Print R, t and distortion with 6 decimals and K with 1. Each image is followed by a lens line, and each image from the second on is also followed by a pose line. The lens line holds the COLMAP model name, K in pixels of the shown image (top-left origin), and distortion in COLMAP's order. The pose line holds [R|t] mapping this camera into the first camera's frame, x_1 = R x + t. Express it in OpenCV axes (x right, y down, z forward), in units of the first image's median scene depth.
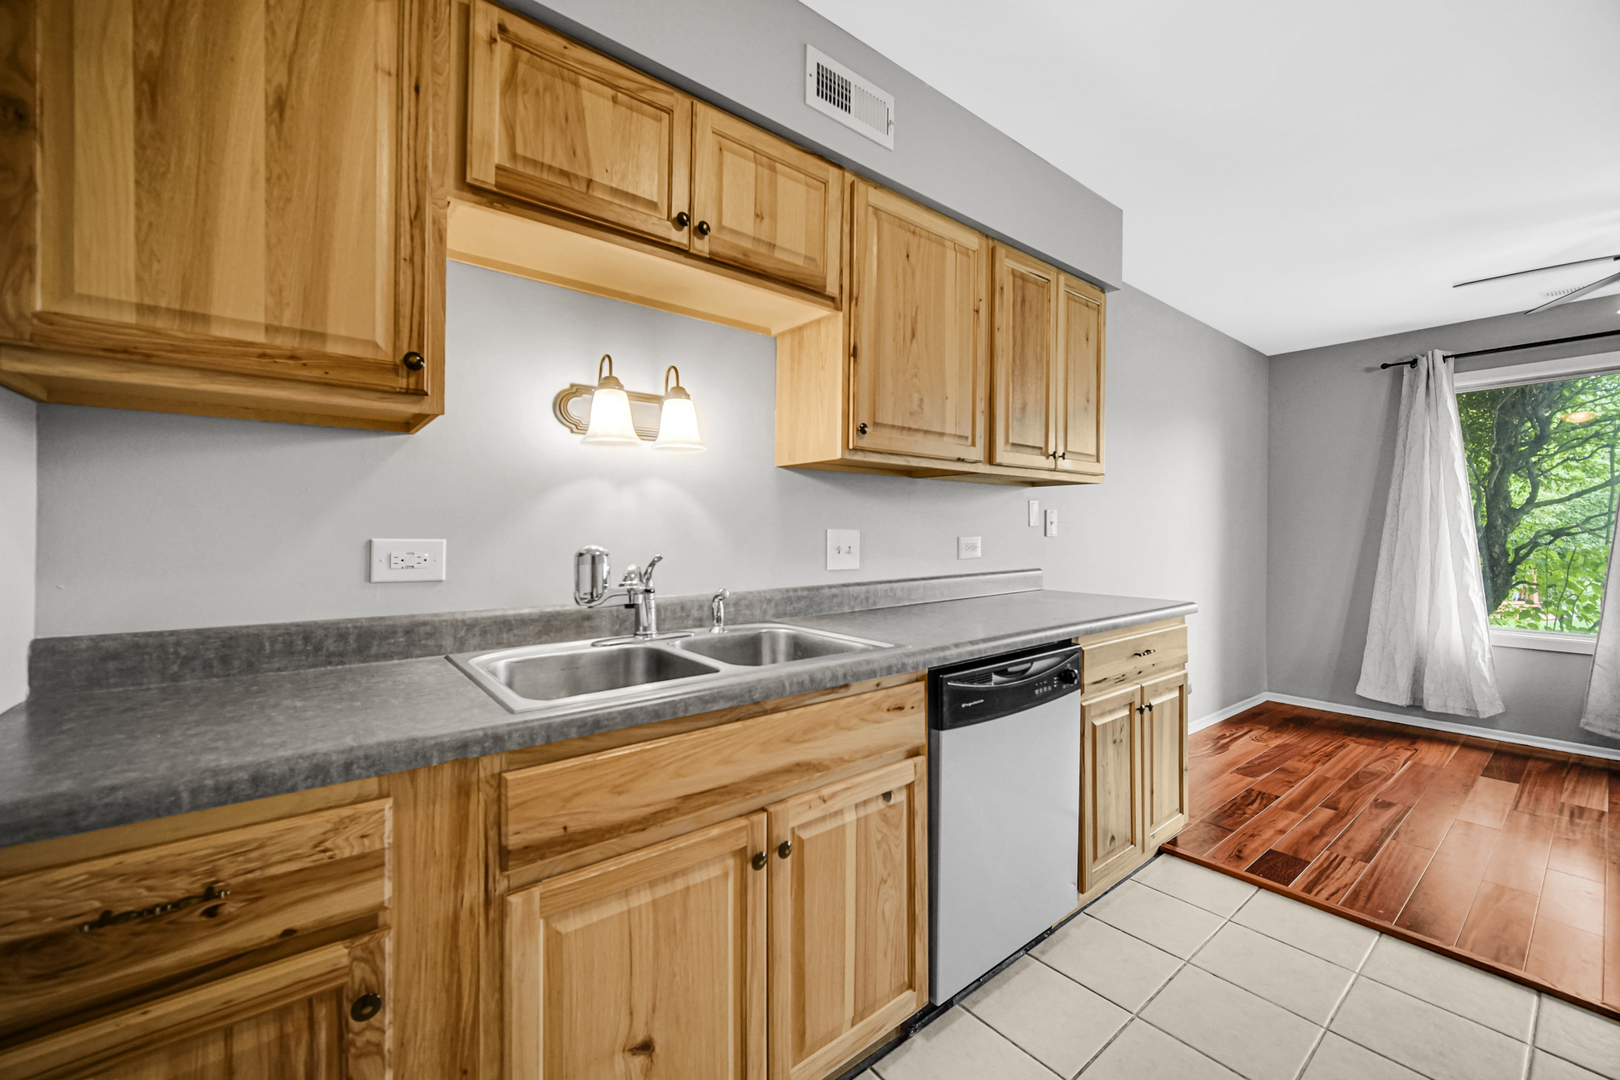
lens RADIAL K [[643.8, 0, 810.0], [0, 643.8, 540.0], [0, 0, 1]] dist [-0.000661, -0.000064]
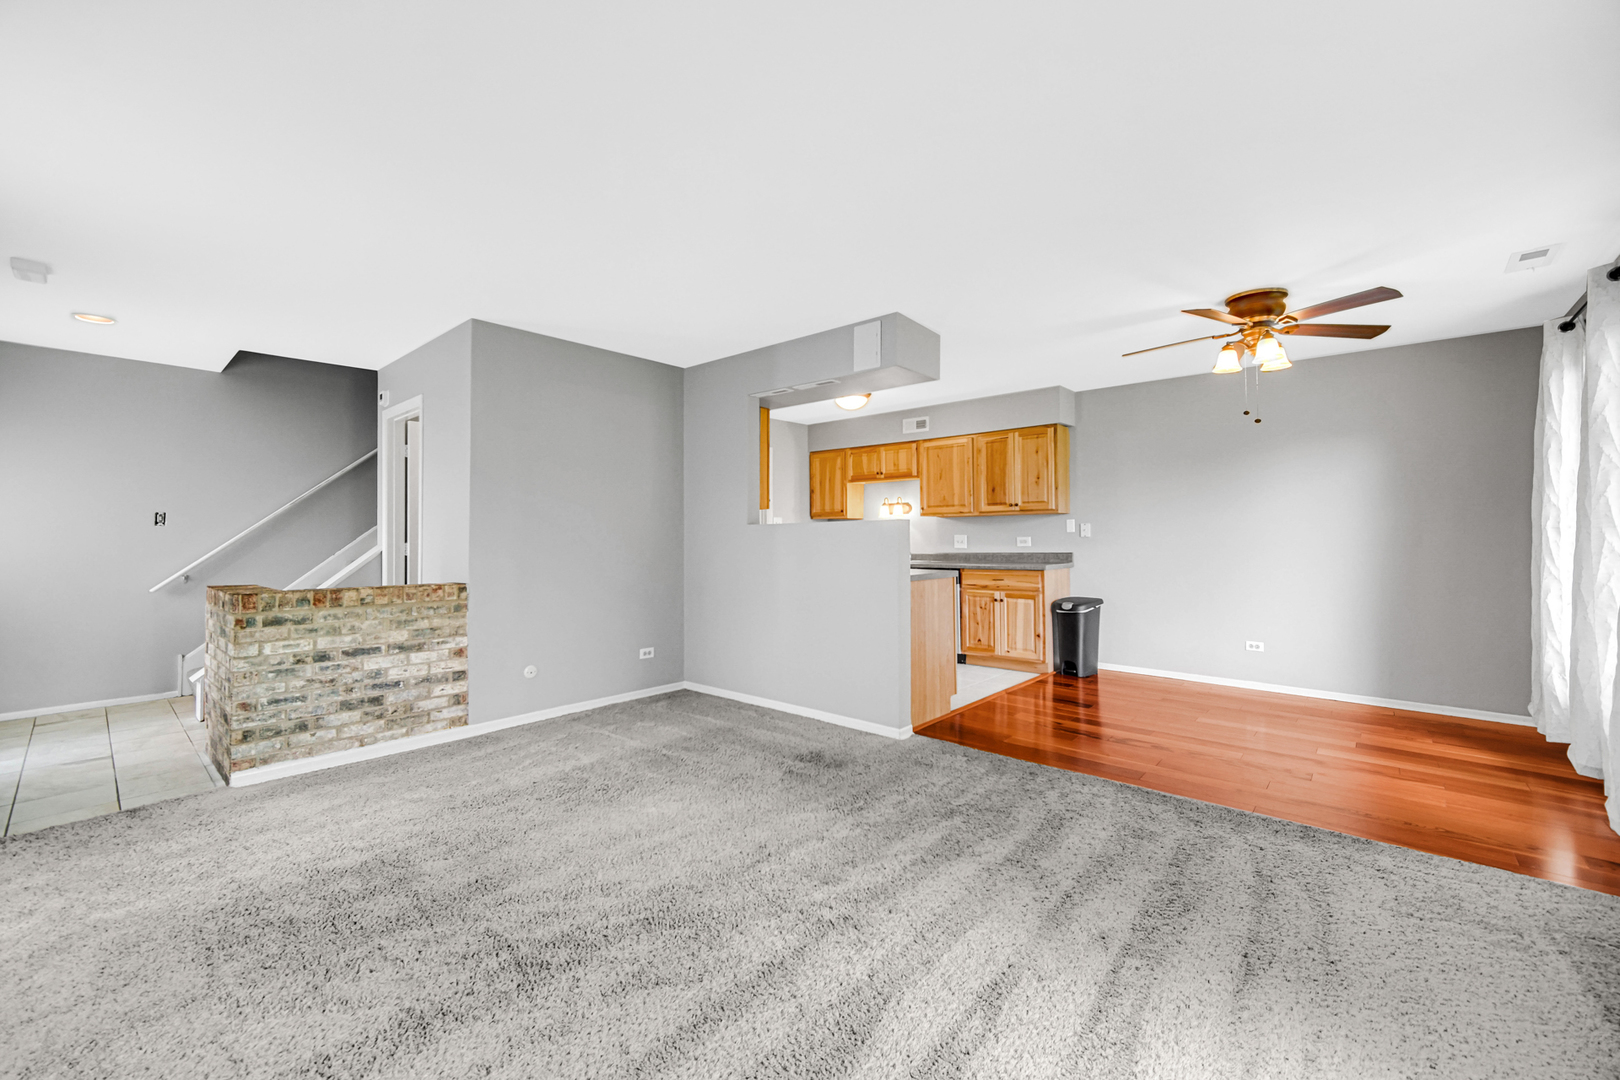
lens RADIAL K [[643.8, 0, 810.0], [0, 643.8, 540.0], [0, 0, 1]] dist [-0.000661, -0.000064]
pose [[0.179528, -0.000330, -0.983753, 3.439707], [0.001383, 0.999999, -0.000083, 0.009286], [0.983752, -0.001345, 0.179529, -0.293464]]
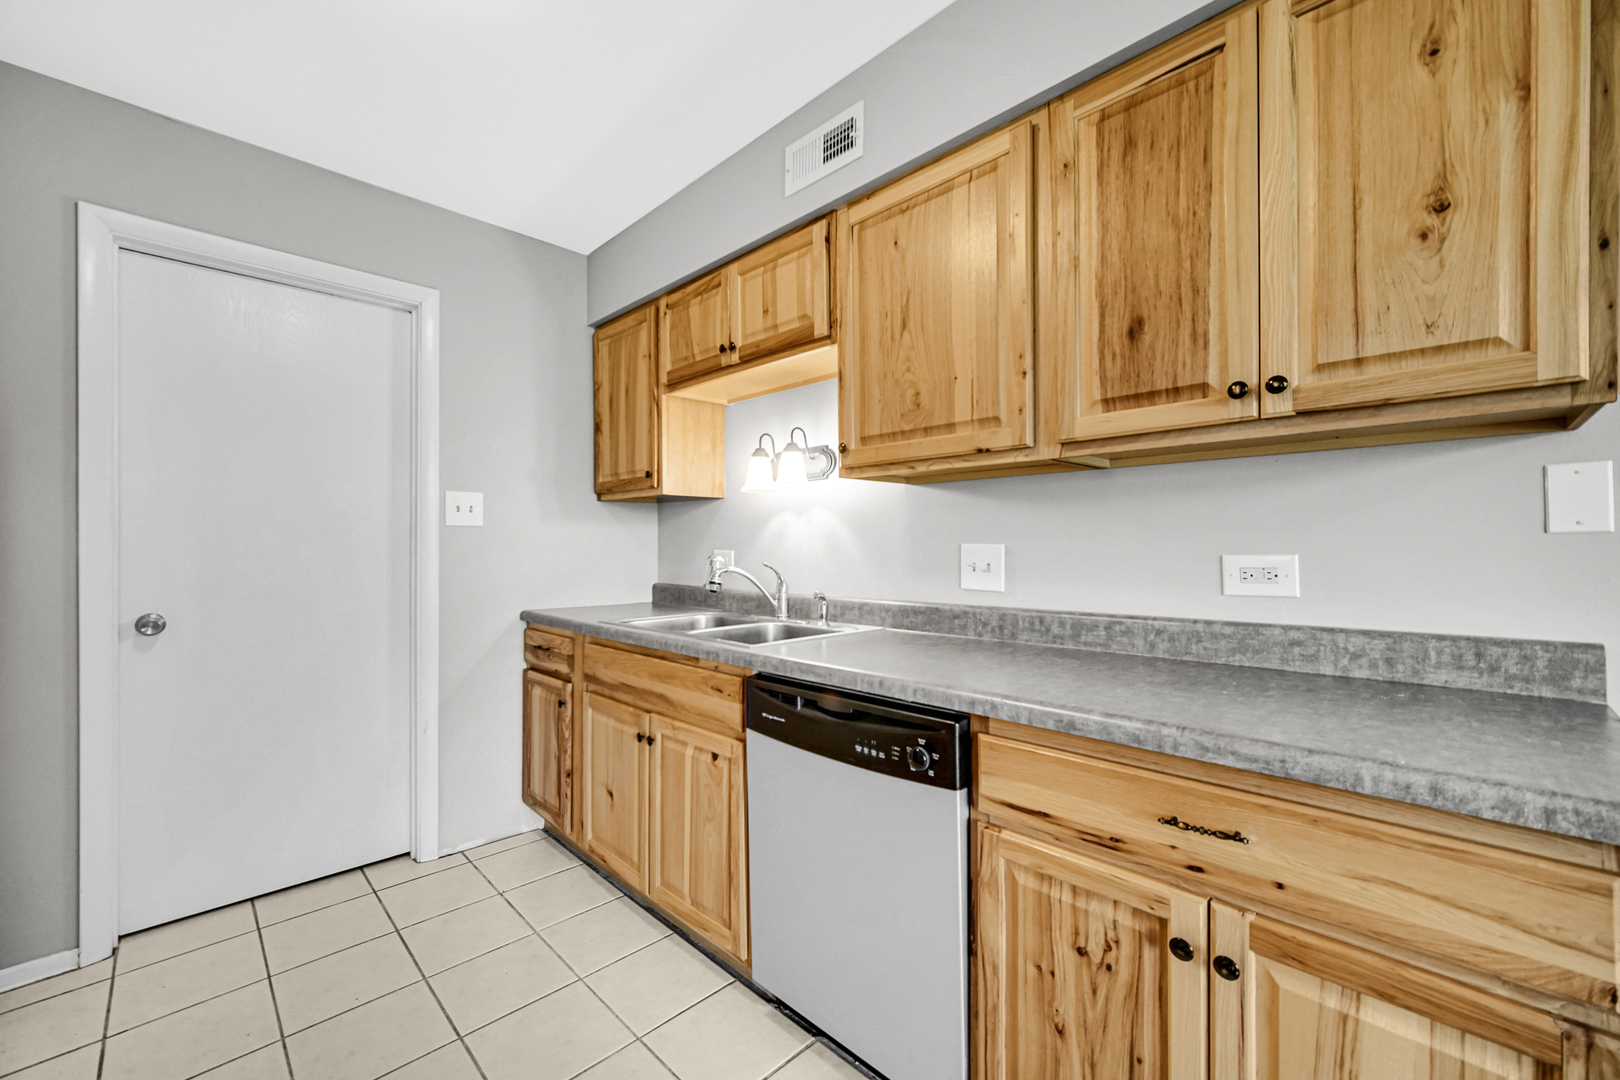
lens RADIAL K [[637.7, 0, 806.9], [0, 637.7, 552.1], [0, 0, 1]] dist [-0.002219, -0.000189]
pose [[0.114383, 0.012886, -0.993353, 1.043249], [-0.001566, 0.999917, 0.012791, -0.017164], [0.993435, 0.000093, 0.114394, 0.778905]]
